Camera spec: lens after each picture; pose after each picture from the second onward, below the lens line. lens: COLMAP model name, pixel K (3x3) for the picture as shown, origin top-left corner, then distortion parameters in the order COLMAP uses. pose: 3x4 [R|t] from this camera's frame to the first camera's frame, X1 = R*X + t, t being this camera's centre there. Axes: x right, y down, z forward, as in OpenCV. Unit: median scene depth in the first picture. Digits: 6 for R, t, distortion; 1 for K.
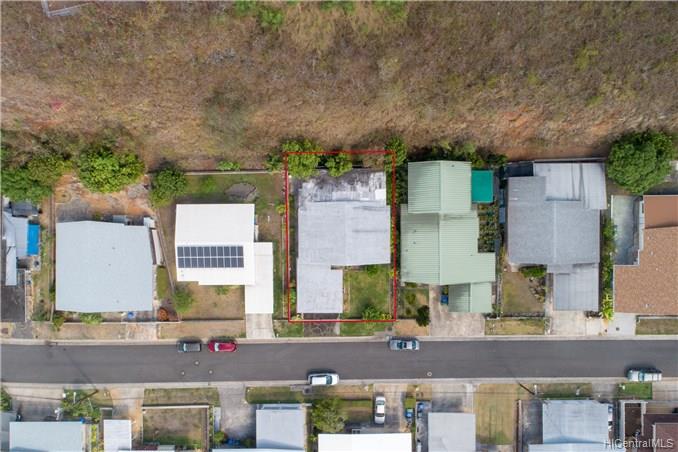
lens RADIAL K [[480.3, 0, 342.4], [0, 480.3, 211.5], [0, 0, 1]] dist [0.002278, -0.002177]
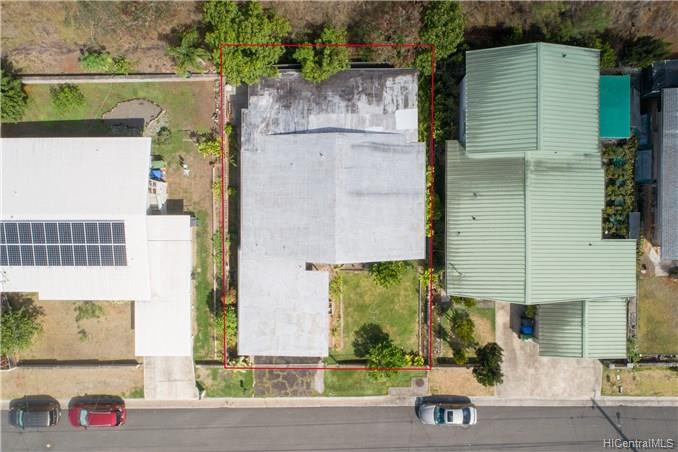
lens RADIAL K [[480.3, 0, 338.7], [0, 480.3, 226.0], [0, 0, 1]] dist [0.002278, -0.002177]
pose [[0.999962, 0.006675, -0.005561, 0.013024], [-0.006293, 0.997794, 0.066089, 0.040807], [0.005990, -0.066051, 0.997798, 0.497835]]
